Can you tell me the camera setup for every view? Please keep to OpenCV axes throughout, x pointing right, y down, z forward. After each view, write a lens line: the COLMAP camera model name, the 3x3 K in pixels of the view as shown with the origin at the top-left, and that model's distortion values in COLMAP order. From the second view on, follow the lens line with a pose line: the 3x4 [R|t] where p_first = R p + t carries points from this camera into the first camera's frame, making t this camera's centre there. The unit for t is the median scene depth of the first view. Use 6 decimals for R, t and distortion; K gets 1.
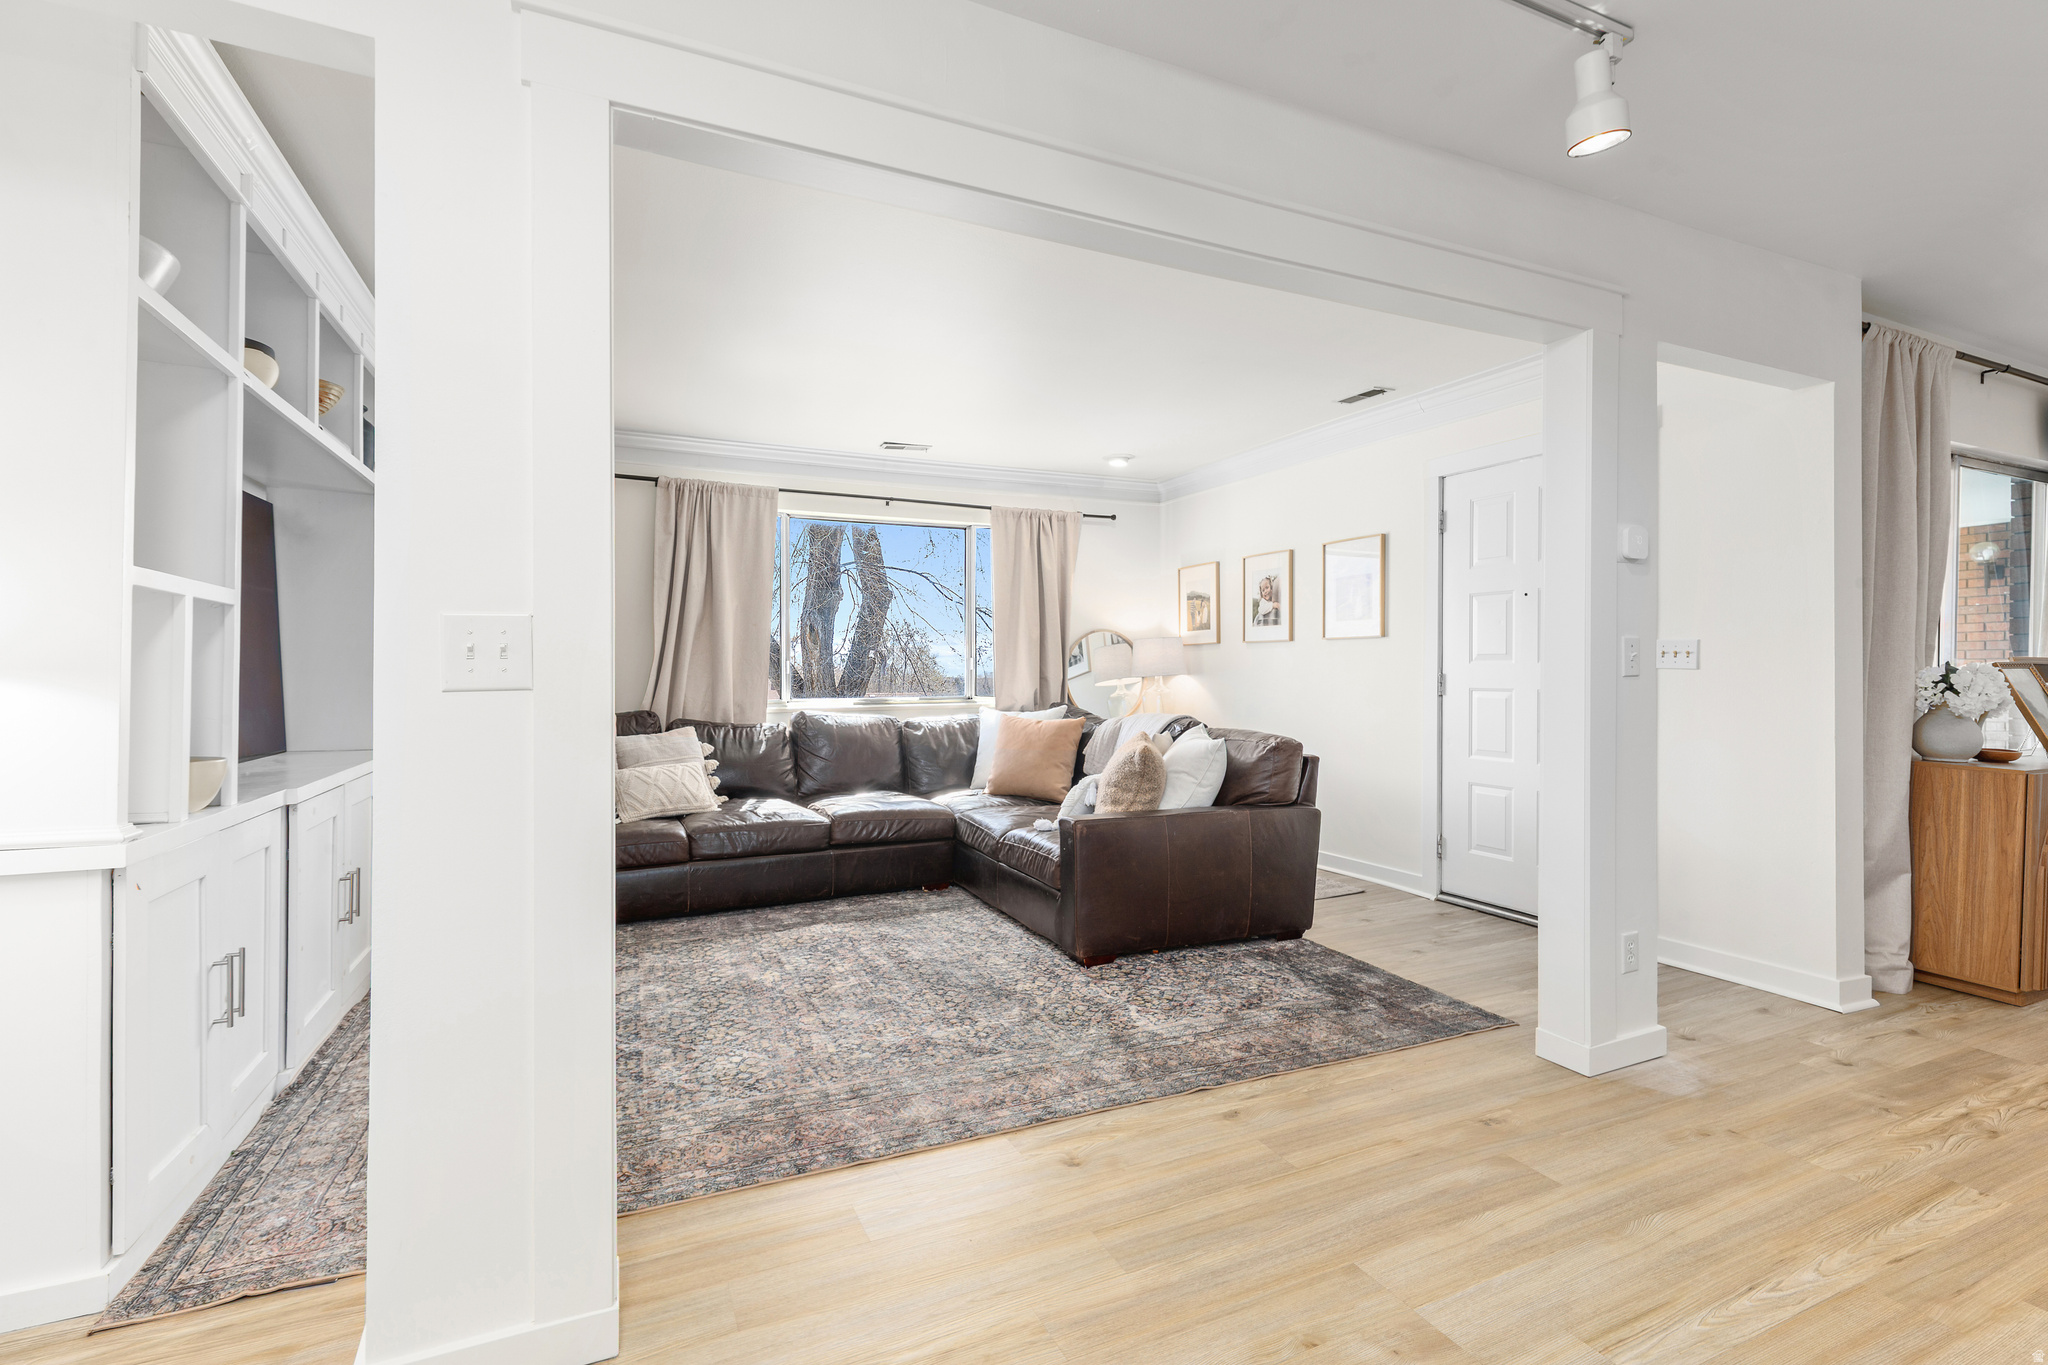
lens RADIAL K [[879.9, 0, 1108.2], [0, 879.9, 669.2], [0, 0, 1]] dist [-0.001531, -0.000229]
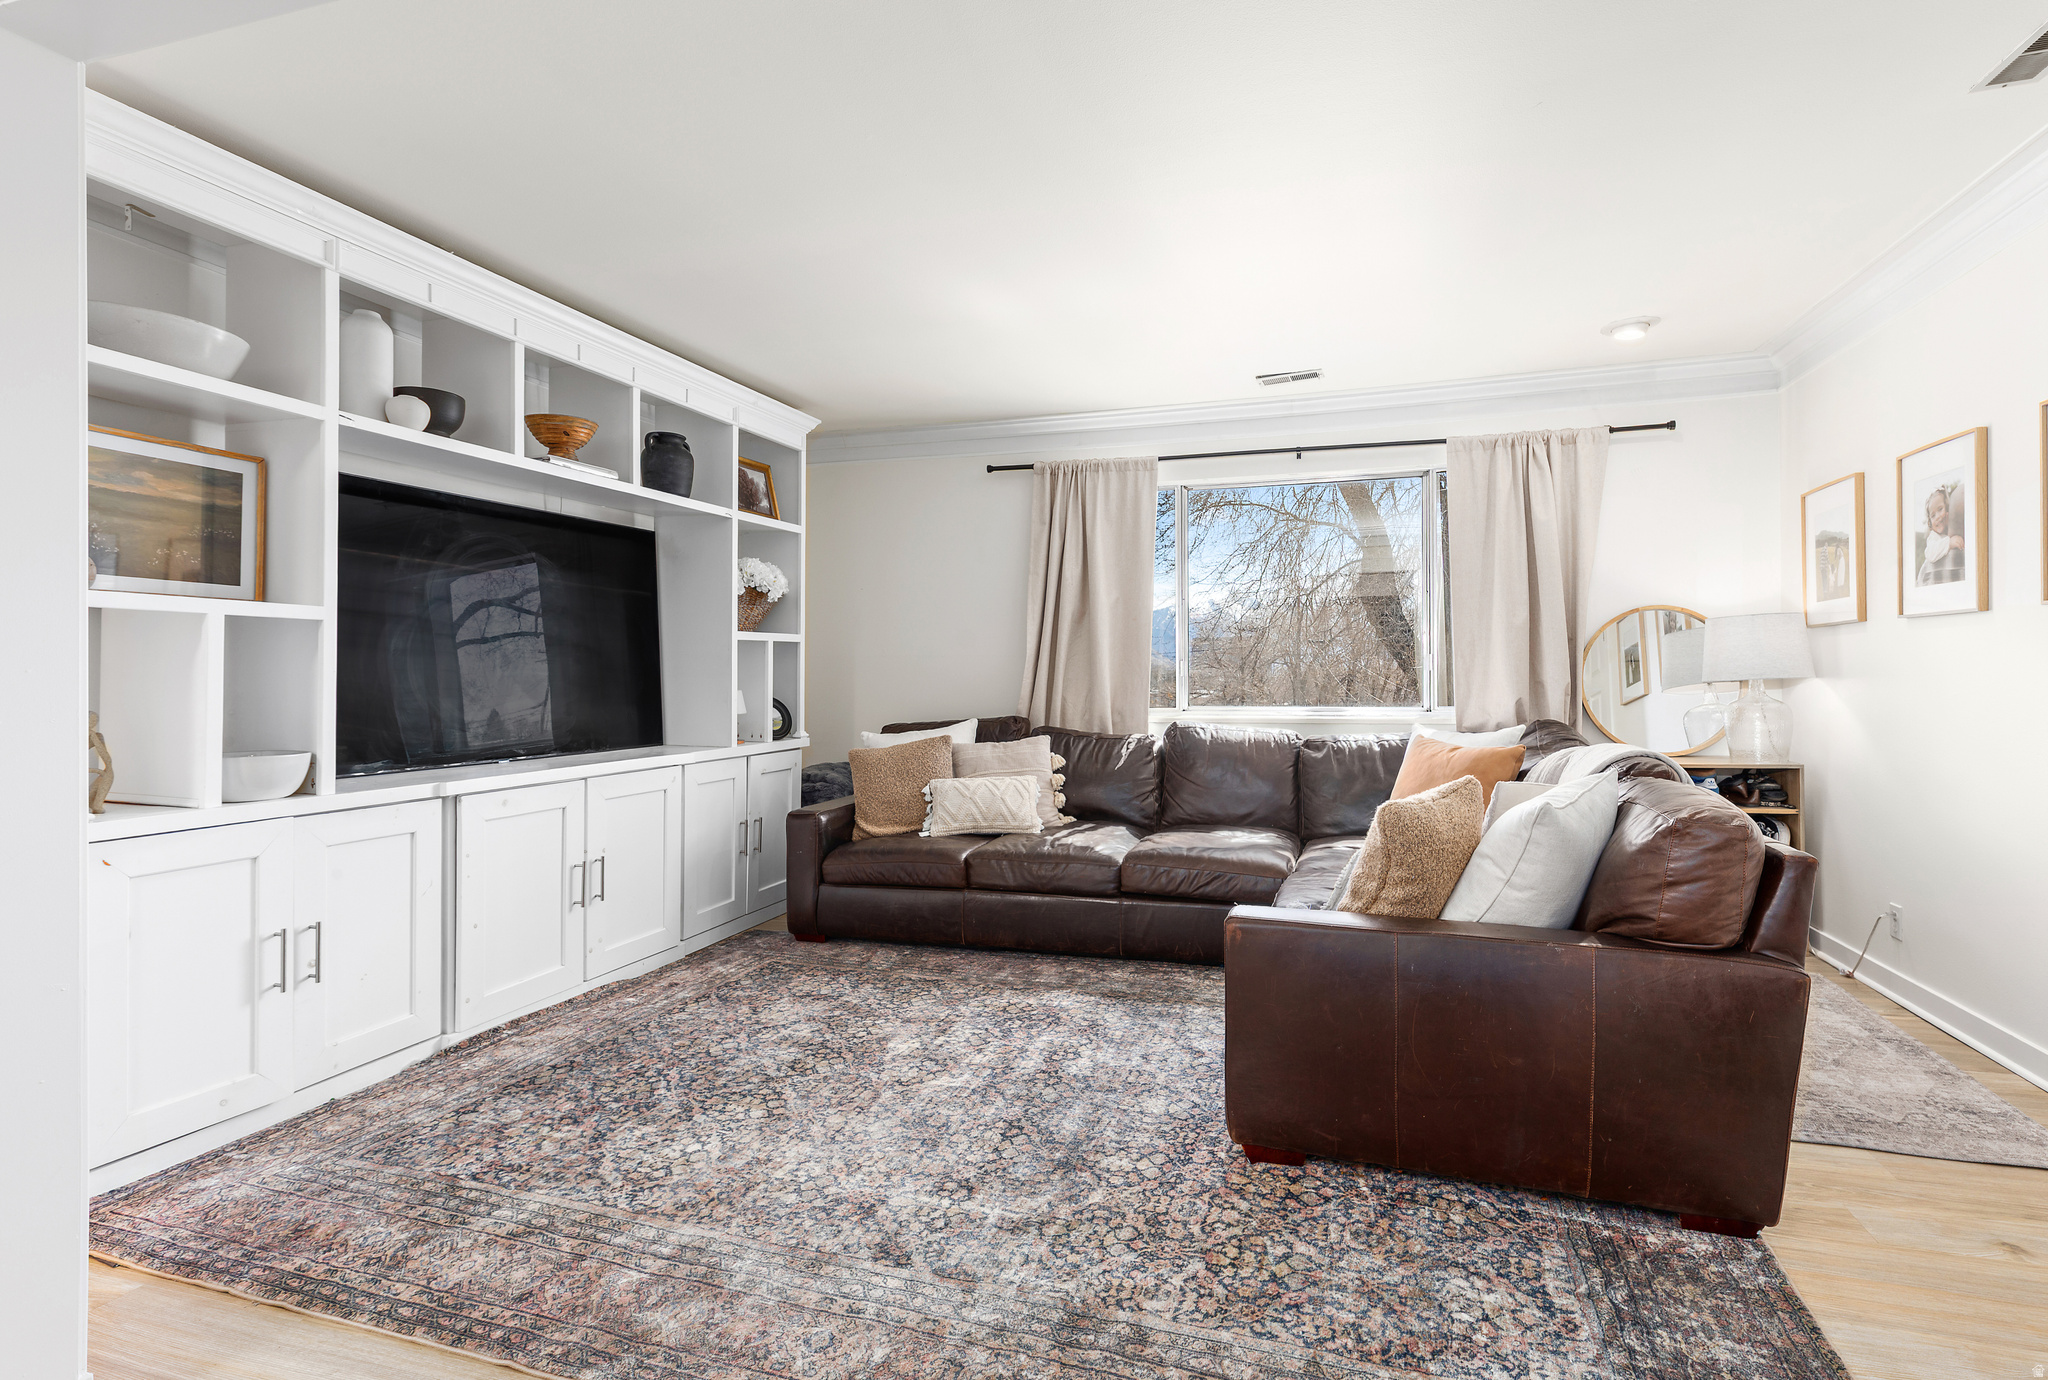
lens RADIAL K [[992.9, 0, 1088.5], [0, 992.9, 665.7], [0, 0, 1]] dist [0.001568, 0.000623]
pose [[0.740529, -0.006438, -0.671993, 0.367728], [0.005793, 0.999978, -0.003196, -0.003832], [0.671999, -0.001526, 0.740550, 0.423840]]
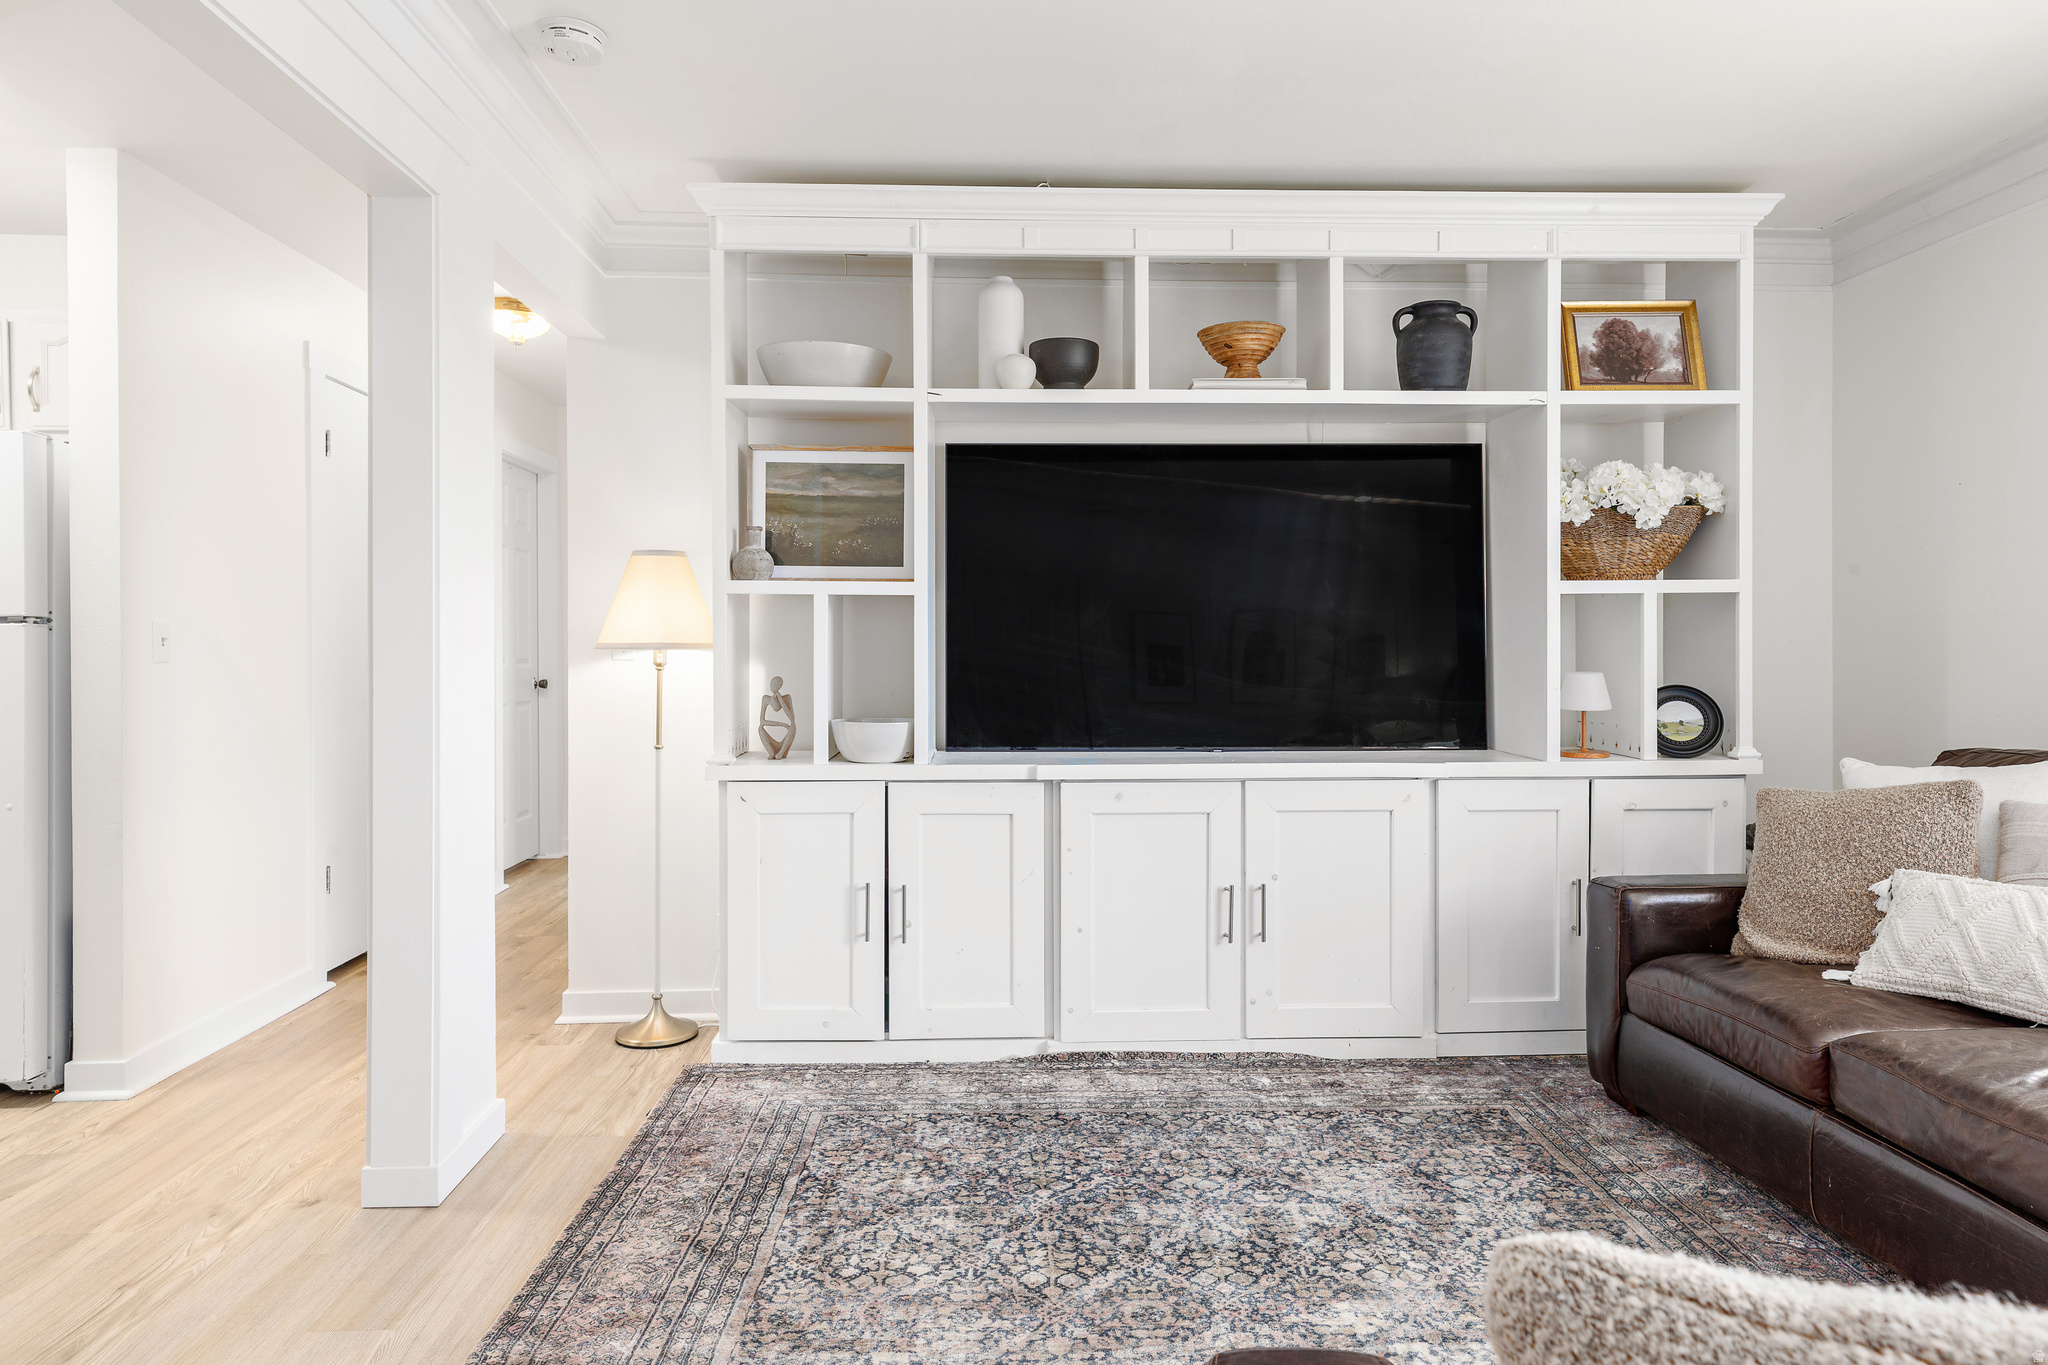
lens RADIAL K [[1213.2, 0, 1018.6], [0, 1213.2, 642.4], [0, 0, 1]] dist [0.004773, 0.001237]
pose [[-0.405793, -0.000310, -0.913965, 0.267751], [0.005876, 0.999978, -0.002948, -0.003871], [0.913946, -0.006567, -0.405783, 1.062918]]
